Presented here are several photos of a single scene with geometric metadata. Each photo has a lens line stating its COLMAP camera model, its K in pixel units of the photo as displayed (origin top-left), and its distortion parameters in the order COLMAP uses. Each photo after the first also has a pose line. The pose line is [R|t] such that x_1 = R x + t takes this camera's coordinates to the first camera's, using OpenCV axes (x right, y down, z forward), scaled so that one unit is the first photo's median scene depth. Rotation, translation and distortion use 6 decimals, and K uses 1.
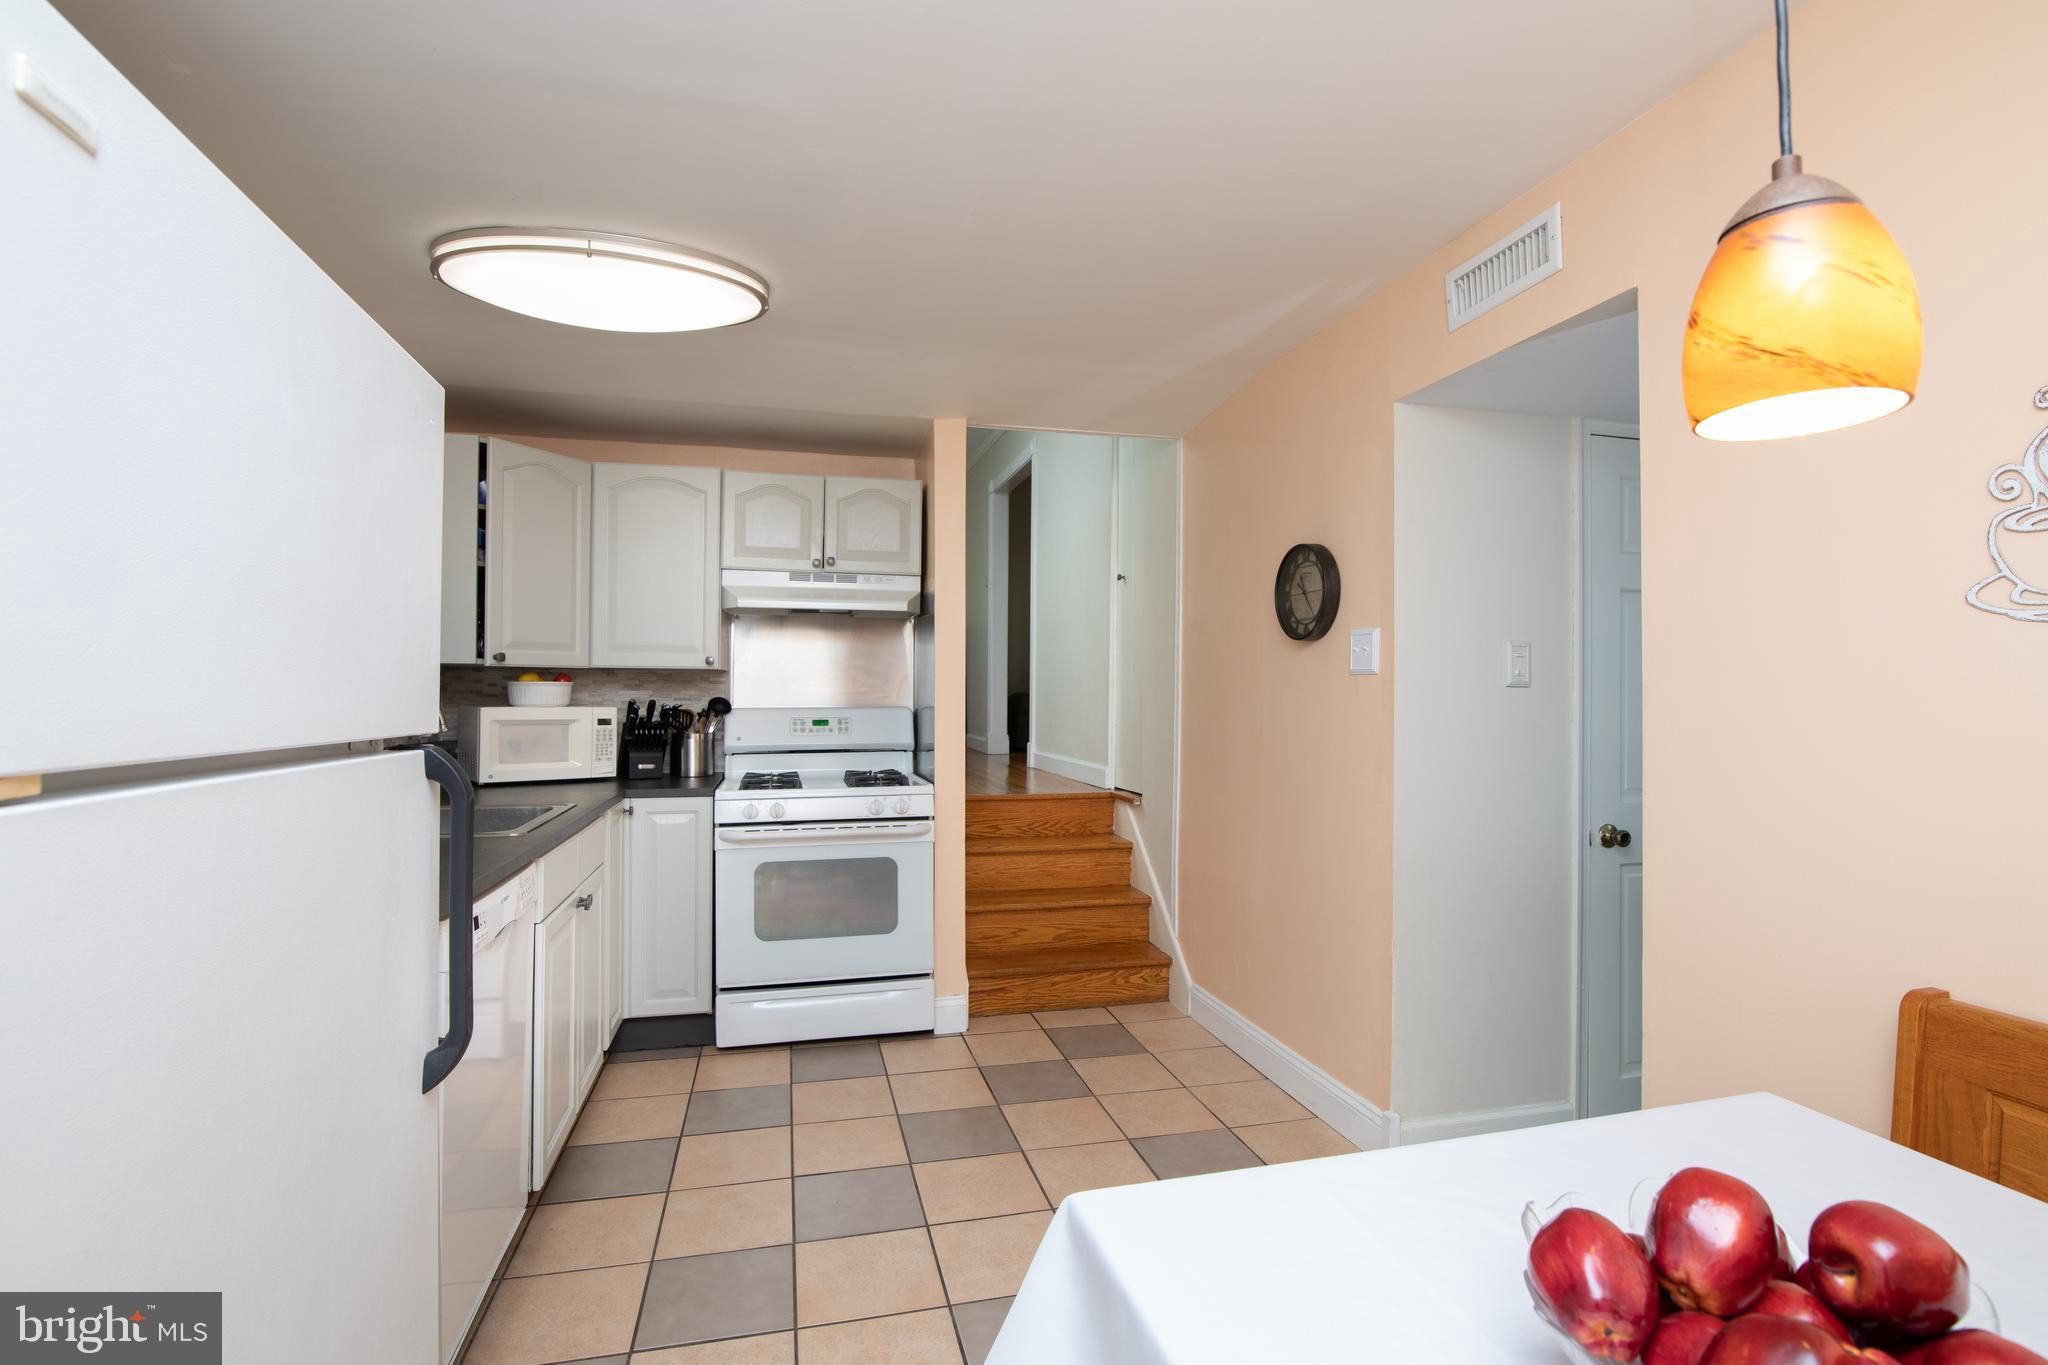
lens RADIAL K [[940.6, 0, 1018.9], [0, 940.6, 683.2], [0, 0, 1]] dist [0.003334, -0.000536]
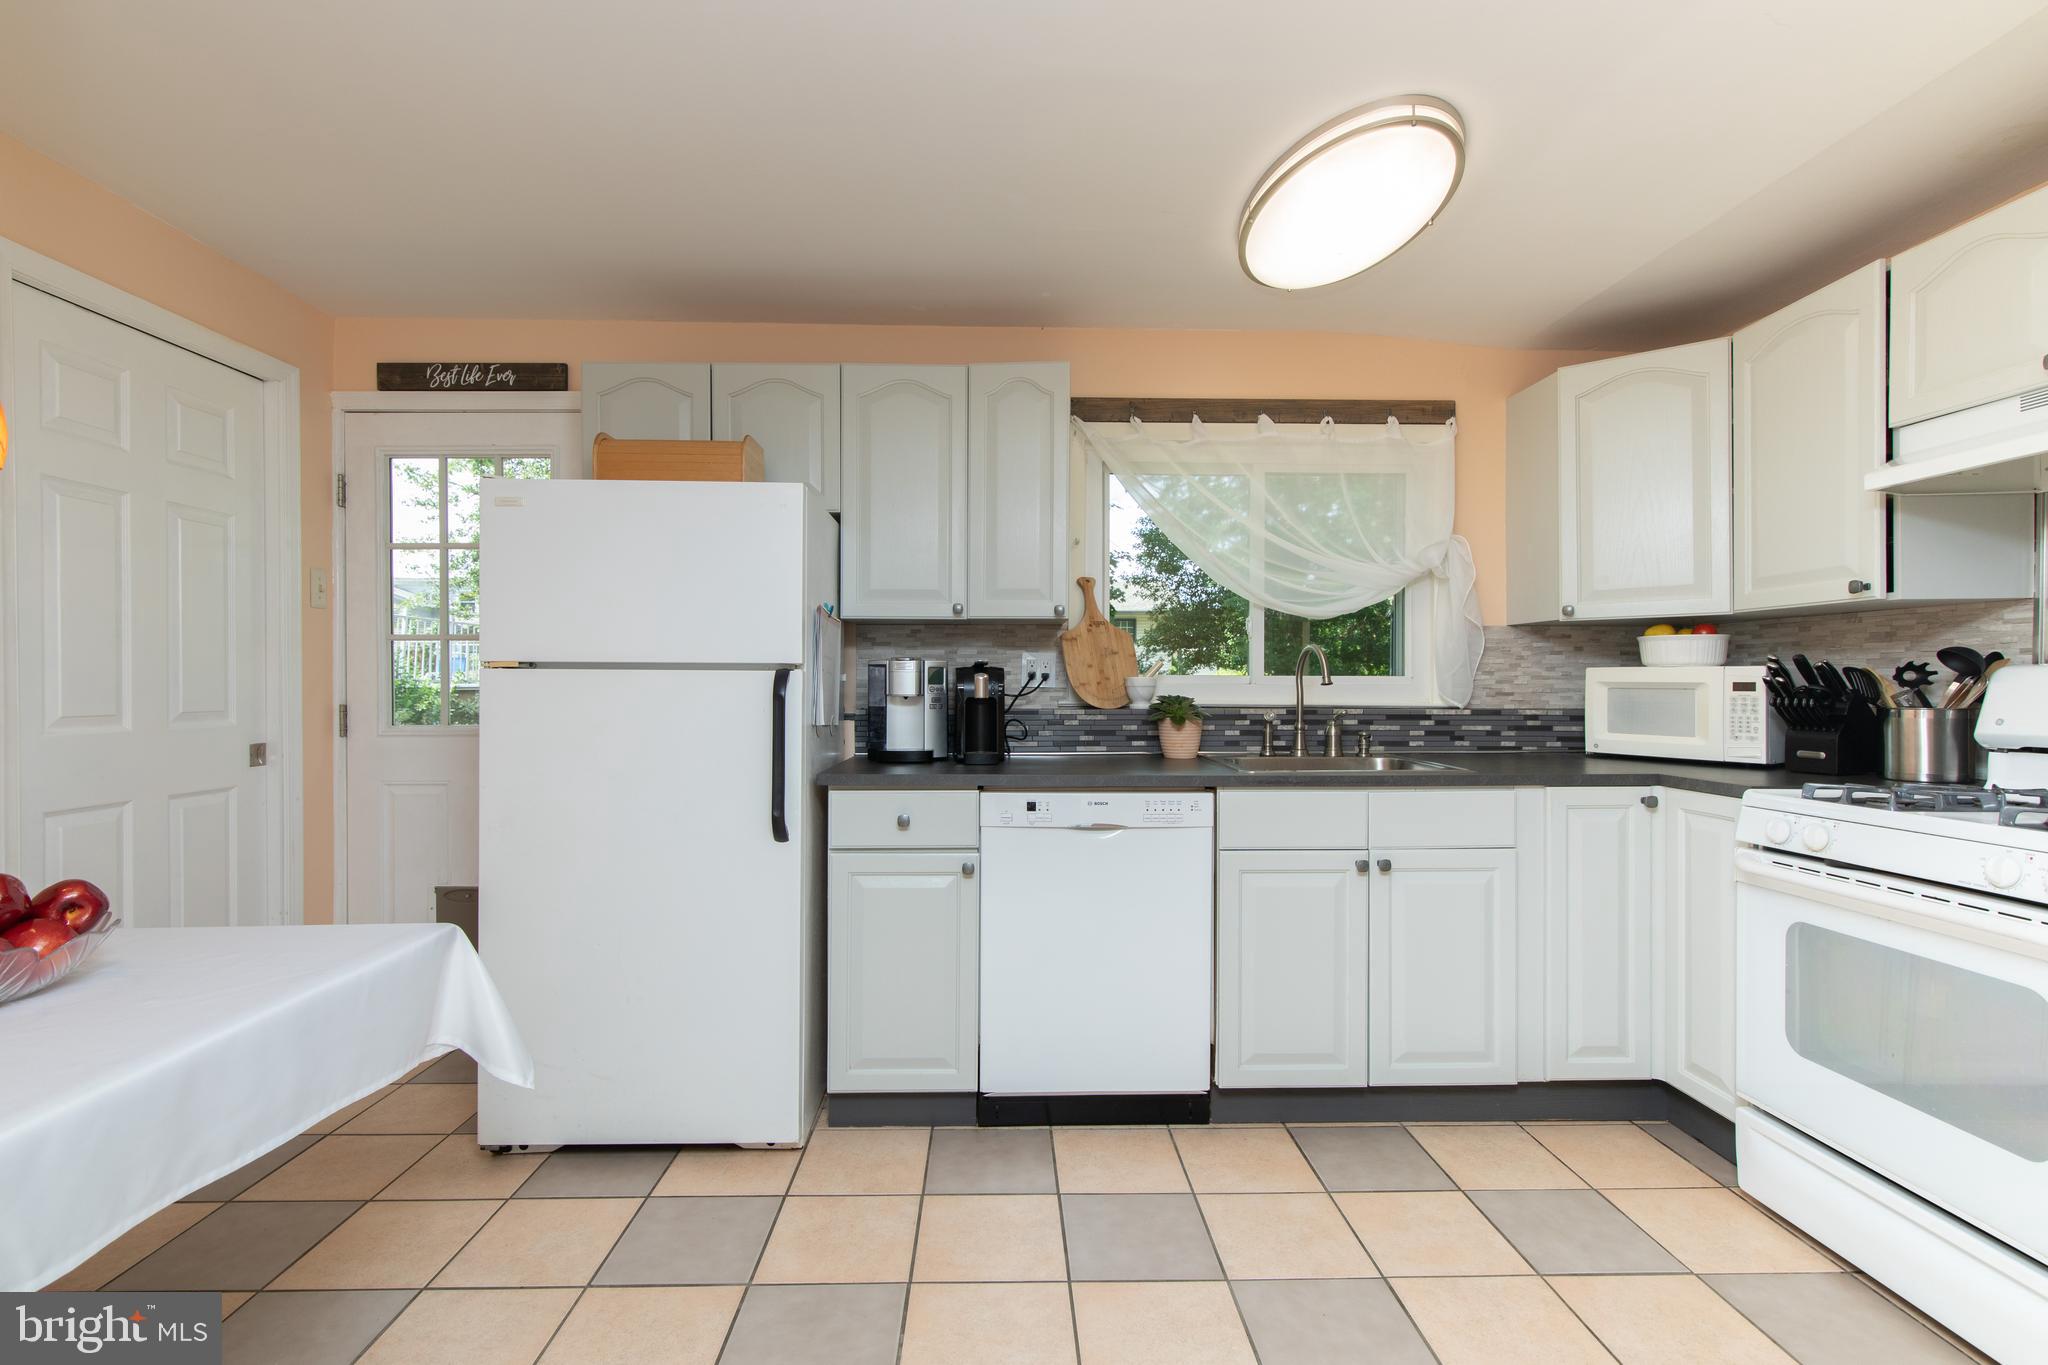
lens RADIAL K [[940.6, 0, 1031.2], [0, 940.6, 687.2], [0, 0, 1]] dist [0.003334, -0.000536]
pose [[-0.221157, 0.002807, -0.975234, 0.401351], [0.011952, 0.999929, 0.000168, 0.036304], [0.975165, -0.011619, -0.221175, 0.647304]]
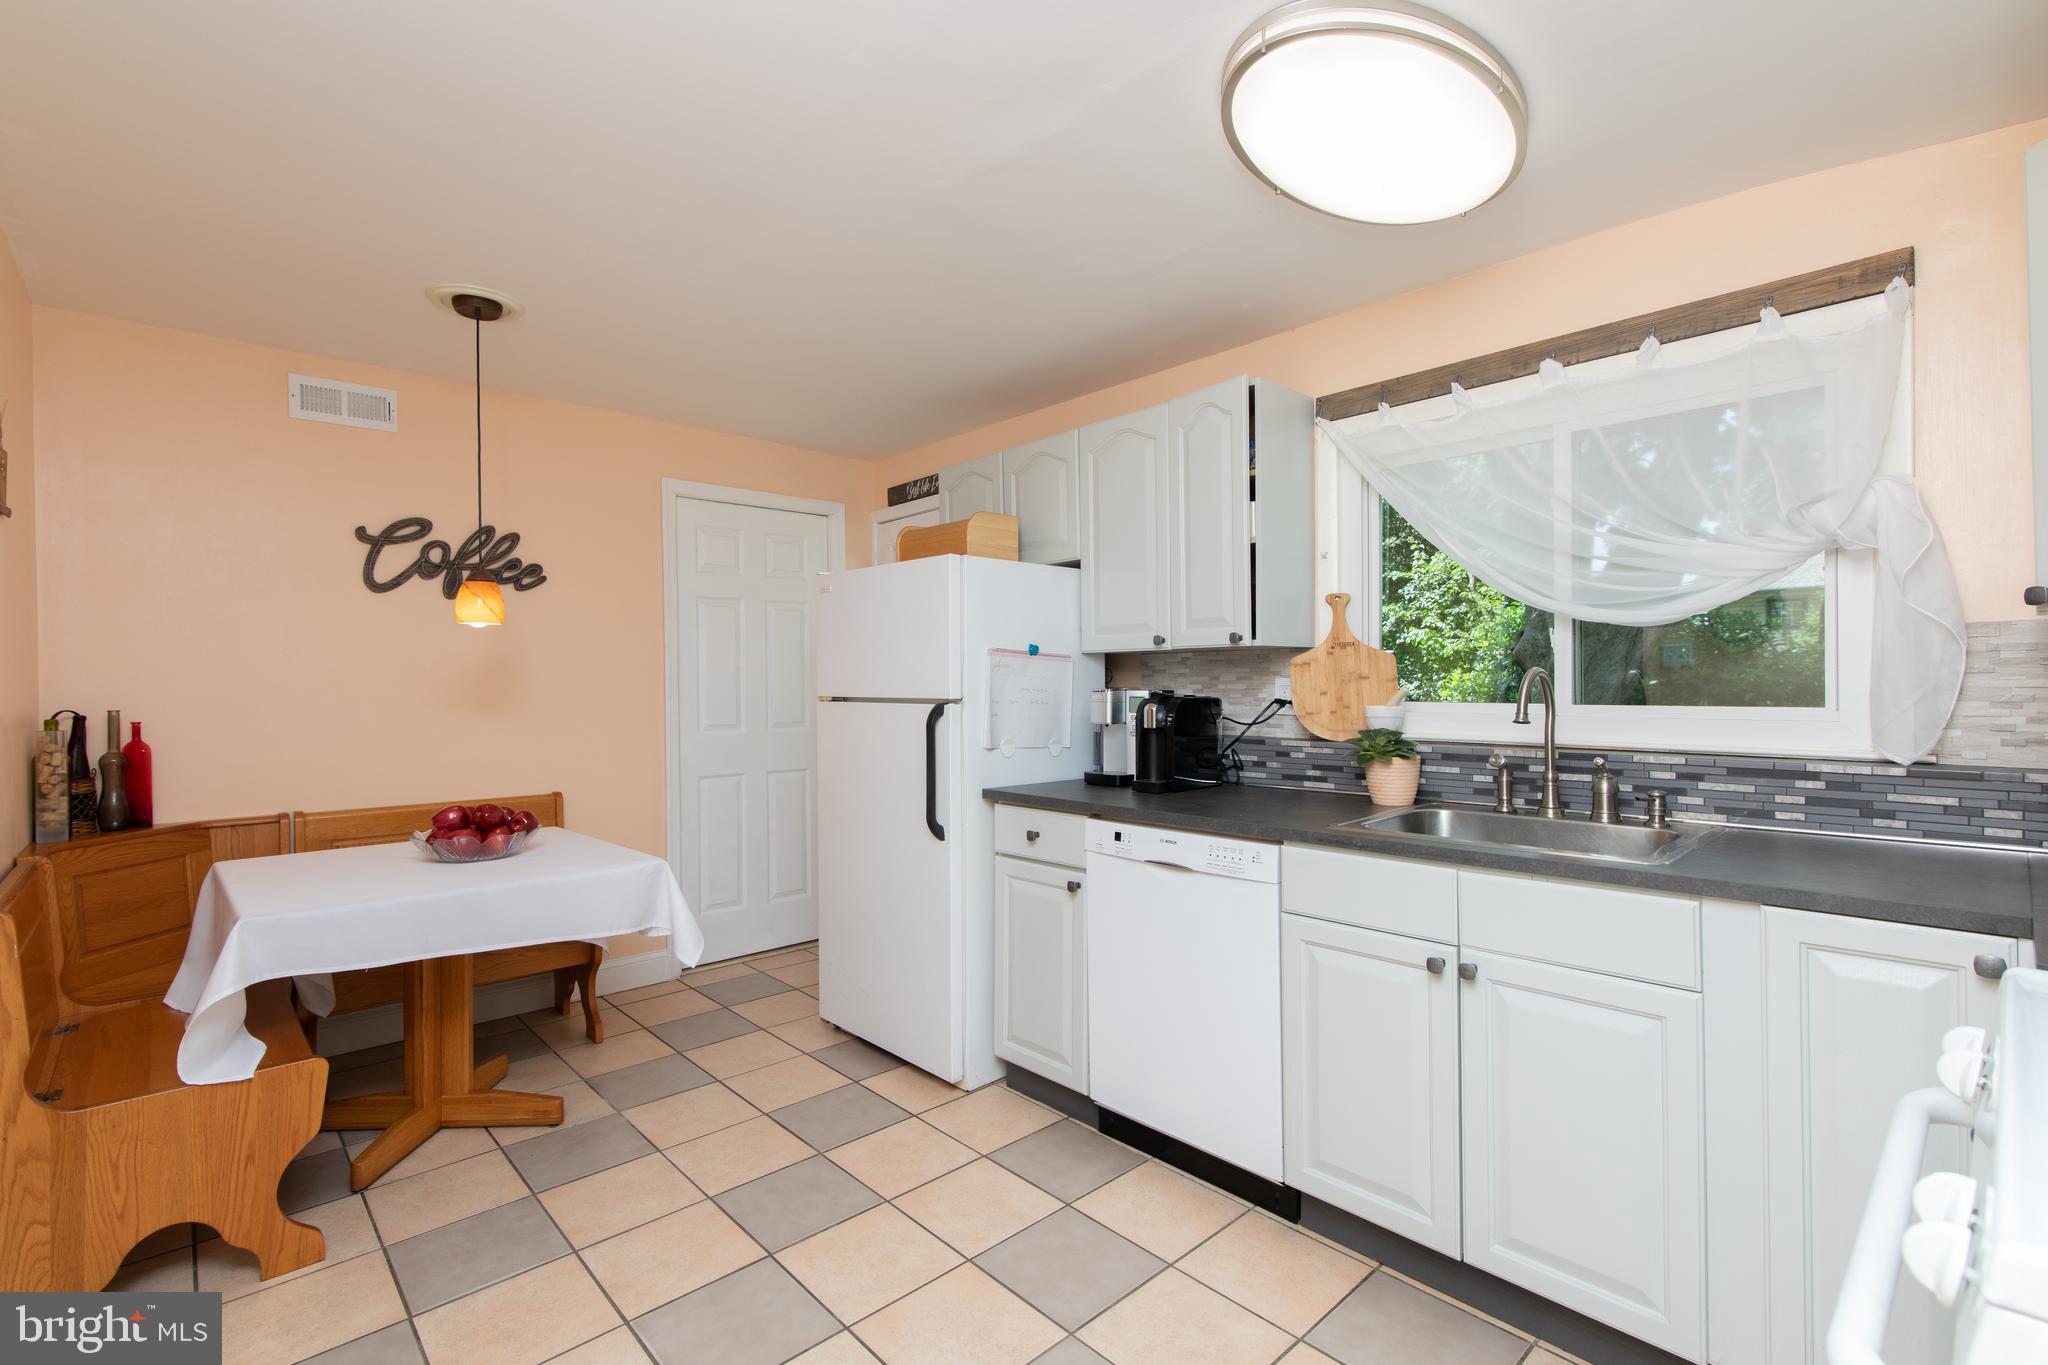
lens RADIAL K [[940.6, 0, 1007.7], [0, 940.6, 682.7], [0, 0, 1]] dist [0.003334, -0.000536]
pose [[-0.887461, 0.004152, -0.460864, 0.127441], [0.012252, 0.999819, -0.014587, 0.016453], [0.460720, -0.018592, -0.887351, 1.098094]]
